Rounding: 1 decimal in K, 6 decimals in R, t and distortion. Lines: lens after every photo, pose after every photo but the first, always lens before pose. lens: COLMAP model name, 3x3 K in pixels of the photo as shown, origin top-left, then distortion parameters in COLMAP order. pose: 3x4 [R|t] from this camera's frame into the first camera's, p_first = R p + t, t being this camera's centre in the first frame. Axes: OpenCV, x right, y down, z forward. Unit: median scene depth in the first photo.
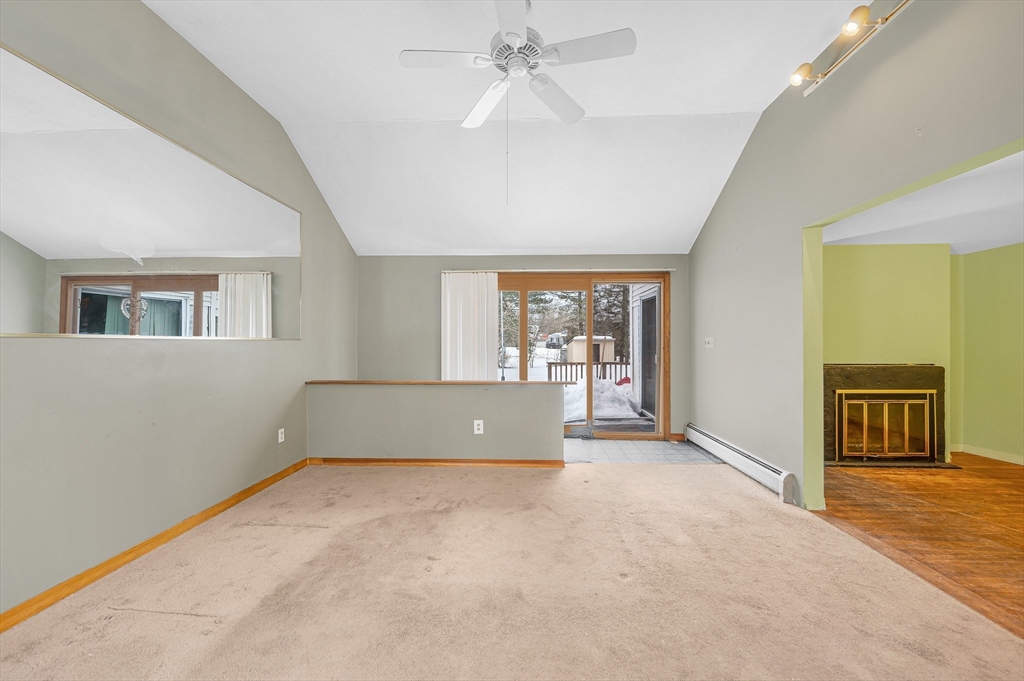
lens RADIAL K [[421.1, 0, 516.6], [0, 421.1, 339.0], [0, 0, 1]] dist [-0.000818, -0.000070]
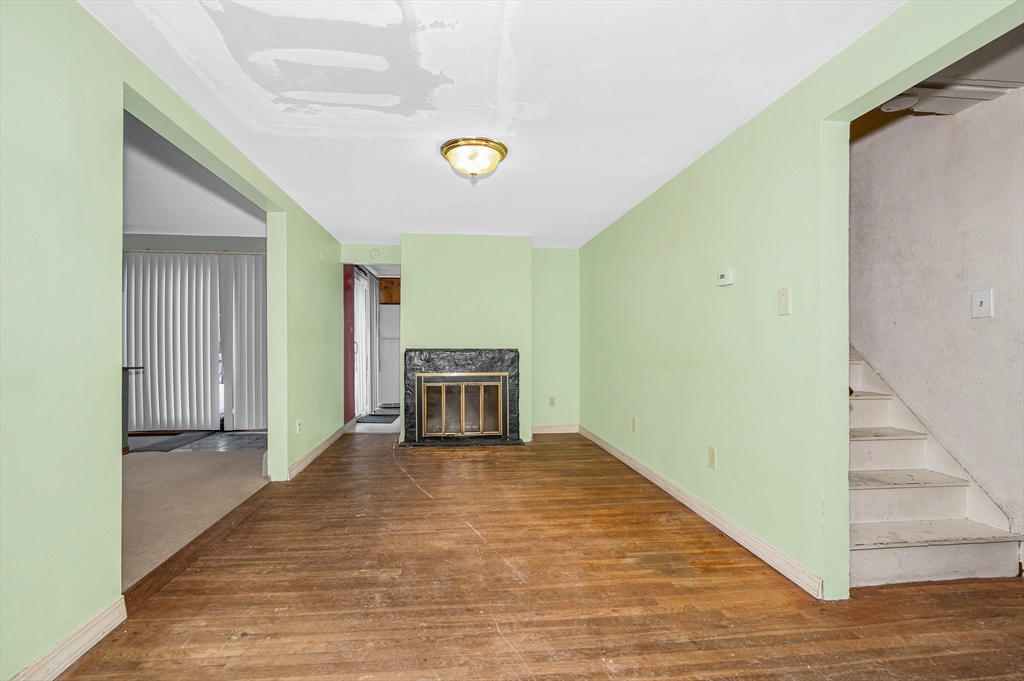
lens RADIAL K [[479.6, 0, 534.0], [0, 479.6, 342.6], [0, 0, 1]] dist [-0.000785, -0.000209]
pose [[0.988084, 0.001421, 0.153911, 0.872606], [-0.002287, 0.999983, 0.005452, 0.038531], [-0.153900, -0.005739, 0.988070, -0.215218]]
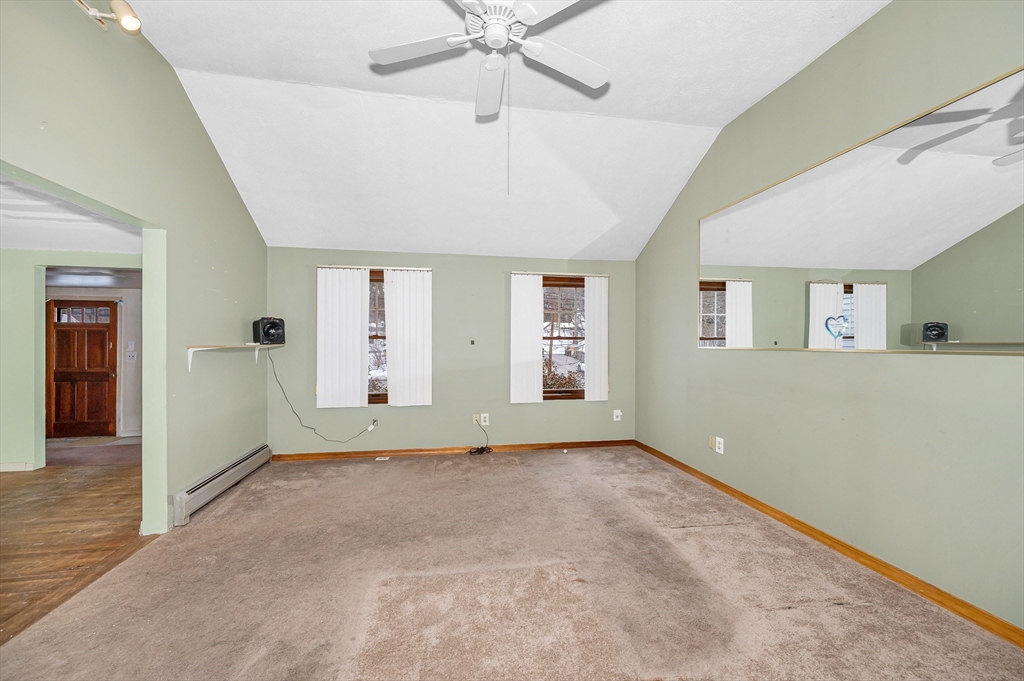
lens RADIAL K [[406.1, 0, 512.0], [0, 406.1, 340.5], [0, 0, 1]] dist [0.000297, 0.000267]
pose [[-0.979609, -0.002178, -0.200904, 0.081318], [0.000364, 0.999920, -0.012617, -0.008178], [0.200915, -0.012433, -0.979530, 1.098433]]
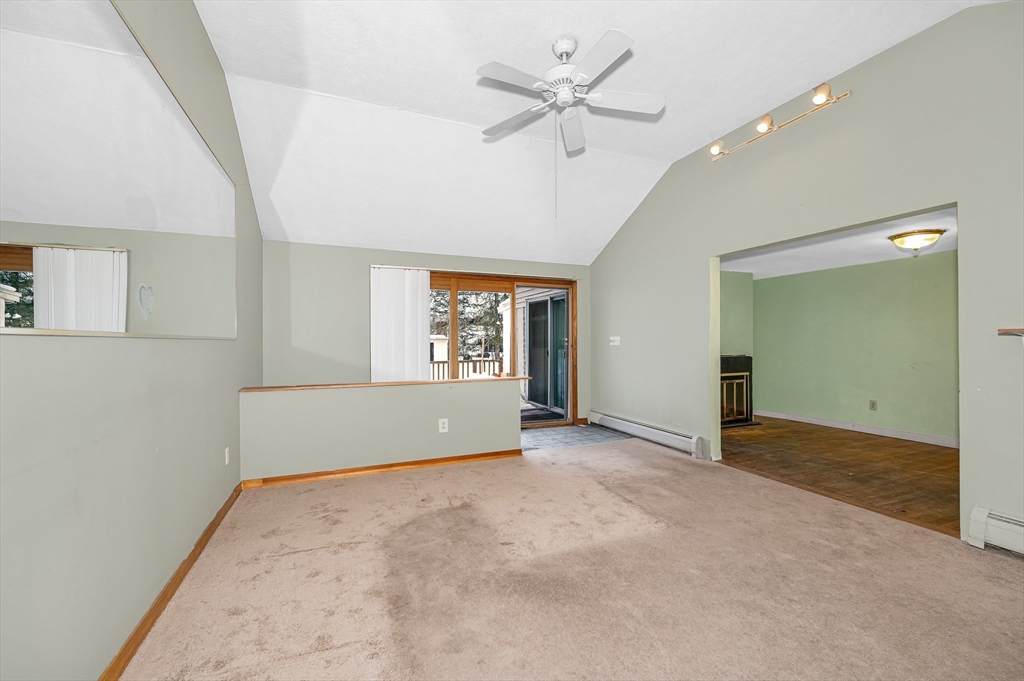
lens RADIAL K [[426.0, 0, 516.5], [0, 426.0, 337.2], [0, 0, 1]] dist [0.000019, -0.000139]
pose [[0.902403, 0.000270, 0.430893, -0.374617], [0.000428, 0.999999, -0.001524, 0.000310], [-0.430892, 0.001560, 0.902402, 0.008490]]
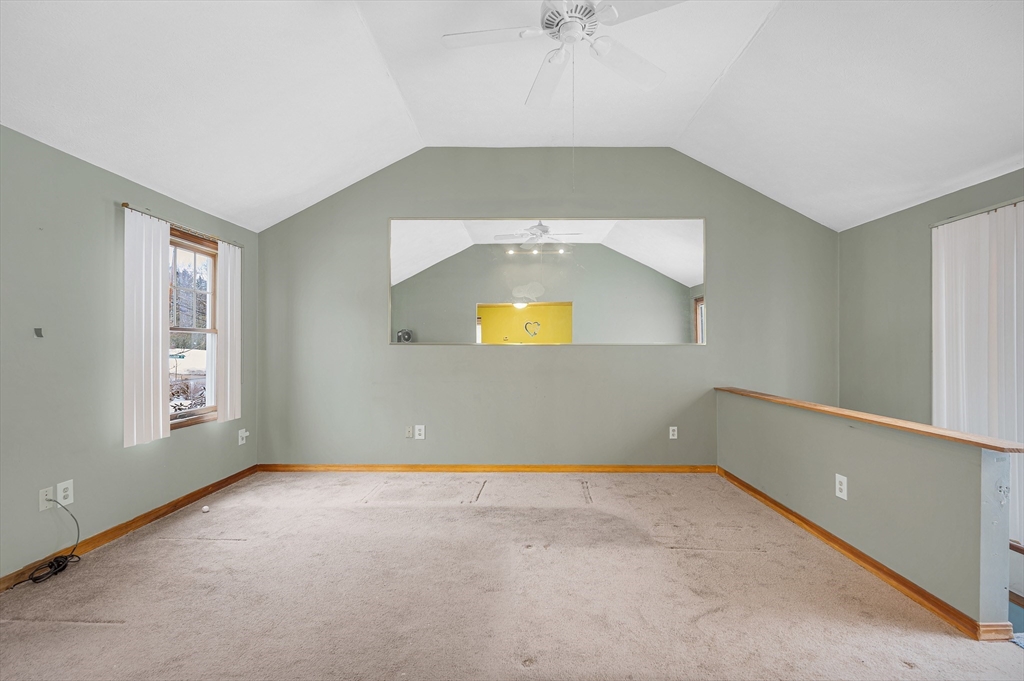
lens RADIAL K [[468.4, 0, 509.1], [0, 468.4, 338.9], [0, 0, 1]] dist [-0.003668, -0.000738]
pose [[0.005620, -0.015533, -0.999864, 0.590113], [0.005080, 0.999867, -0.015504, 0.004330], [0.999971, -0.004992, 0.005699, 0.524748]]
